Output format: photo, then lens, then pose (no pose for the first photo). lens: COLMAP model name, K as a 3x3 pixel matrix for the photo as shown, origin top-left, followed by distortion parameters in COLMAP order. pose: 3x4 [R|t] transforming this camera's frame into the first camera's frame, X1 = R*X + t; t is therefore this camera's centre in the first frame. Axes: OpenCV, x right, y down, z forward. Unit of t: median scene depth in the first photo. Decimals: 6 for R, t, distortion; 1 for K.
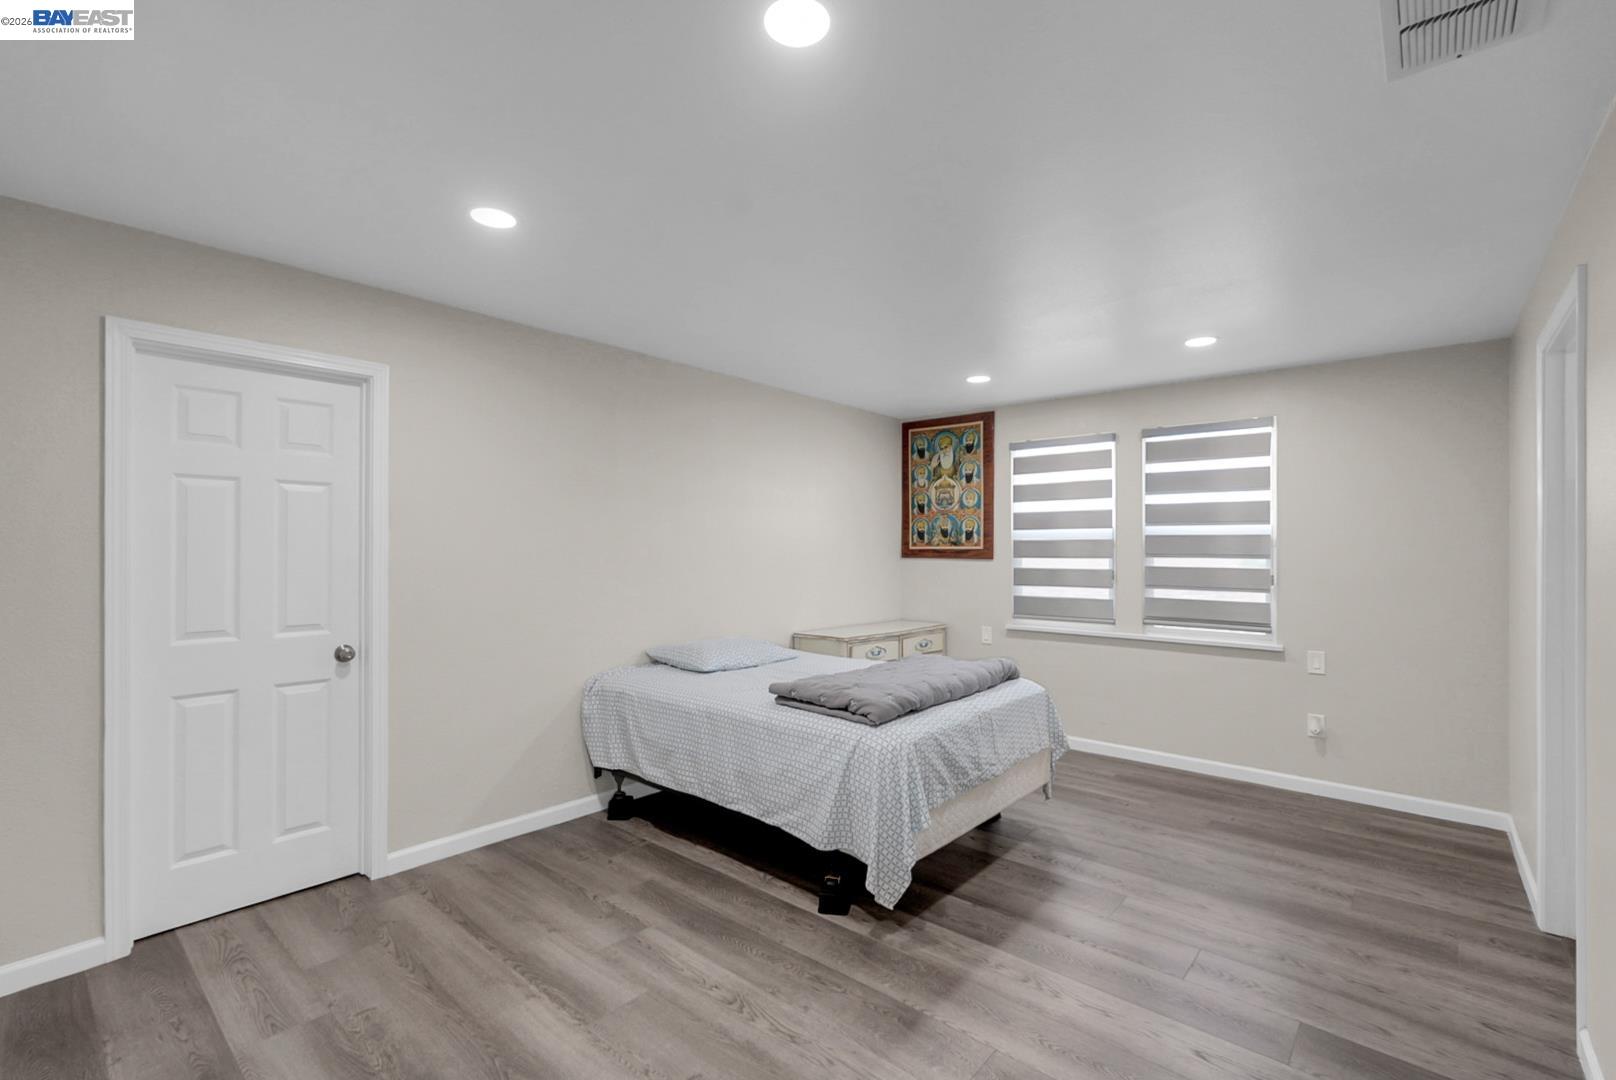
lens RADIAL K [[712.6, 0, 818.7], [0, 712.6, 547.3], [0, 0, 1]] dist [-0.001552, 0.000417]
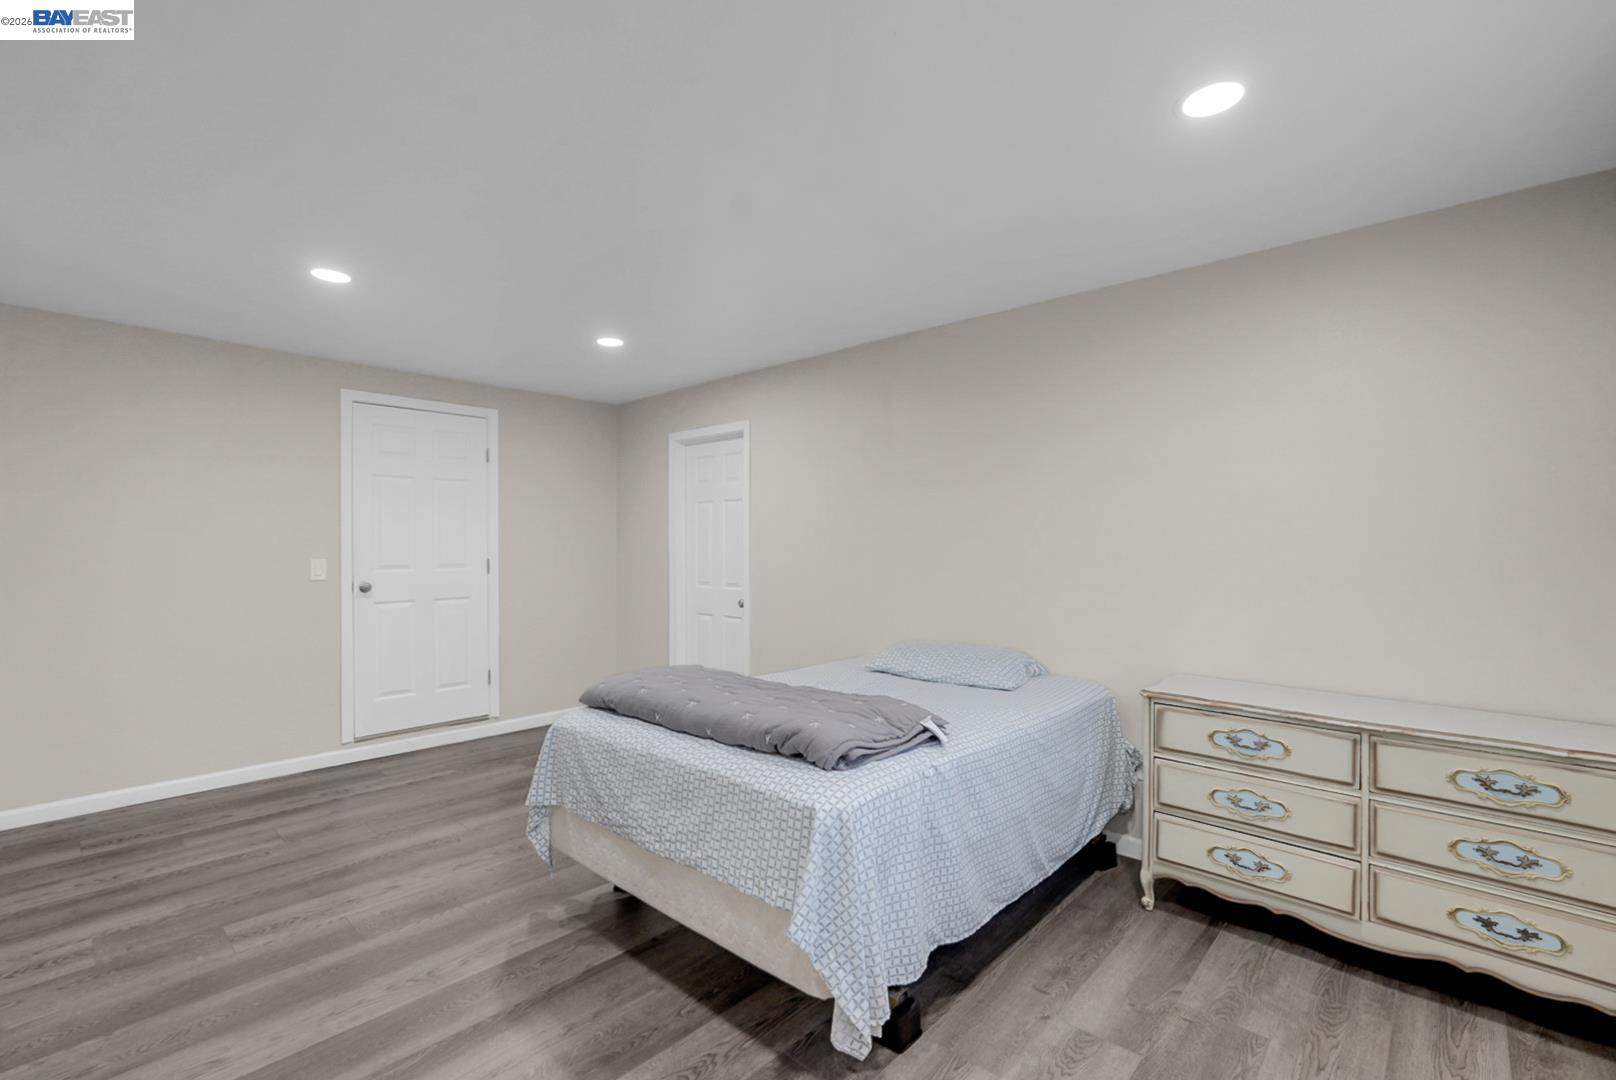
lens RADIAL K [[712.6, 0, 818.7], [0, 712.6, 547.3], [0, 0, 1]] dist [-0.001552, 0.000417]
pose [[-0.026722, -0.002614, -0.999639, 0.956677], [0.000243, 0.999997, -0.002621, 0.026424], [0.999643, -0.000313, -0.026721, 1.201823]]
